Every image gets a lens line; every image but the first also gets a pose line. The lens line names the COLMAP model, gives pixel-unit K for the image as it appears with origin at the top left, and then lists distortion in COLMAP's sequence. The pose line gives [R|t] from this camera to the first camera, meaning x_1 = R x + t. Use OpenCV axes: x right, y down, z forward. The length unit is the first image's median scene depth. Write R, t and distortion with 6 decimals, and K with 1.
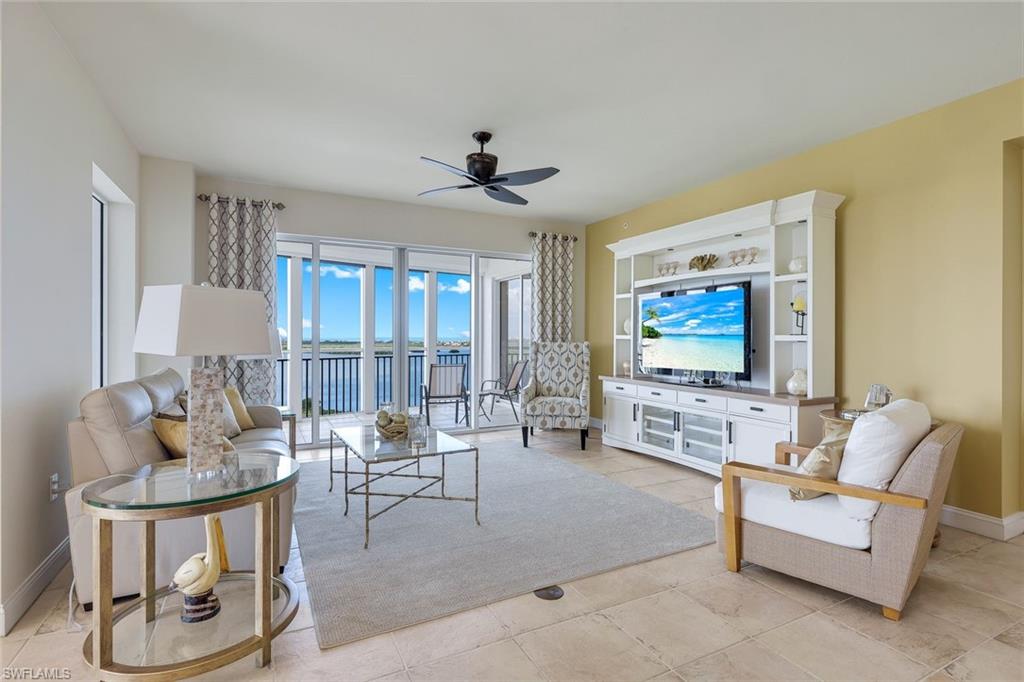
lens RADIAL K [[493.4, 0, 515.0], [0, 493.4, 340.2], [0, 0, 1]] dist [-0.000318, 0.000677]
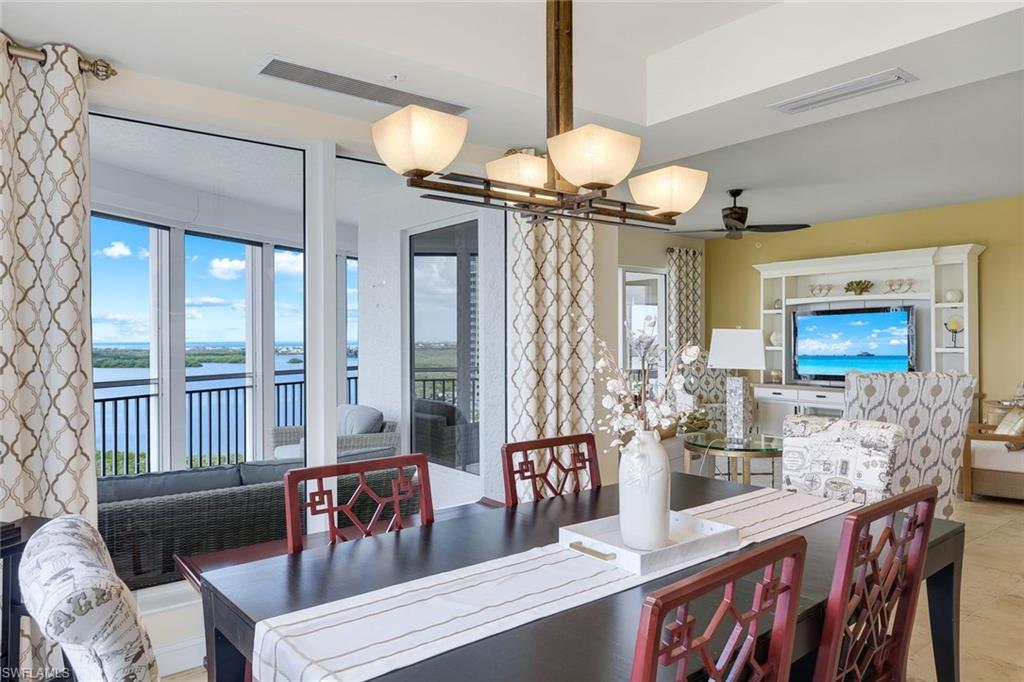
lens RADIAL K [[680.0, 0, 515.5], [0, 680.0, 335.8], [0, 0, 1]] dist [0.002410, 0.000340]
pose [[0.980688, -0.006139, 0.195481, -0.773593], [0.008093, 0.999925, -0.009200, -0.029327], [-0.195410, 0.010604, 0.980664, -0.474977]]
